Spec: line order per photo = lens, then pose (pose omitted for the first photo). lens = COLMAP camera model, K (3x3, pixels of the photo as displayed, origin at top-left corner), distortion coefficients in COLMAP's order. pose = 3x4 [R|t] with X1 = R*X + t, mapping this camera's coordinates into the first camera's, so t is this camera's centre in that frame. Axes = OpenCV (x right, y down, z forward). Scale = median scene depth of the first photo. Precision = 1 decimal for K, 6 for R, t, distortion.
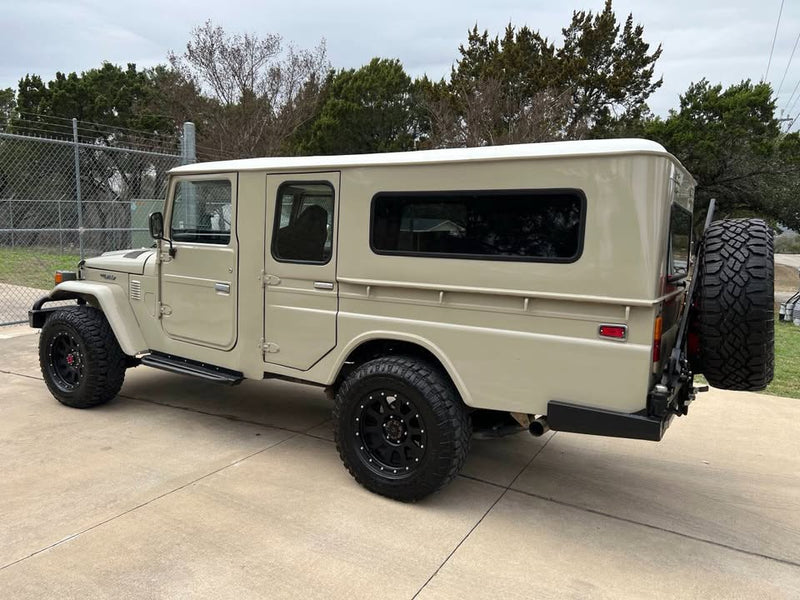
lens RADIAL K [[601.1, 0, 403.3], [0, 601.1, 301.4], [0, 0, 1]] dist [0.053693, -0.058517]
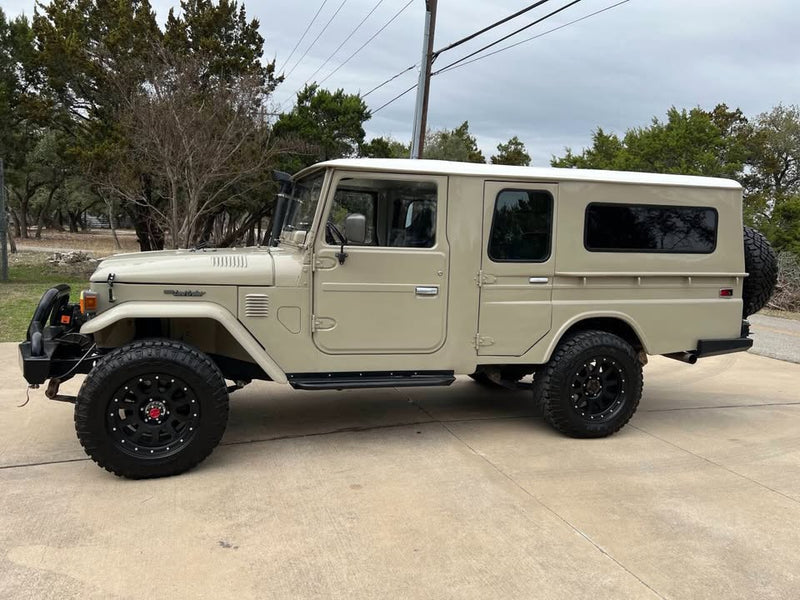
lens RADIAL K [[601.1, 0, 401.7], [0, 601.1, 301.9], [0, 0, 1]] dist [0.053693, -0.058517]
pose [[0.663790, -0.103755, 0.740687, -1.114276], [0.071737, 0.994597, 0.075033, -0.086218], [-0.744471, 0.003329, 0.667647, 0.390546]]
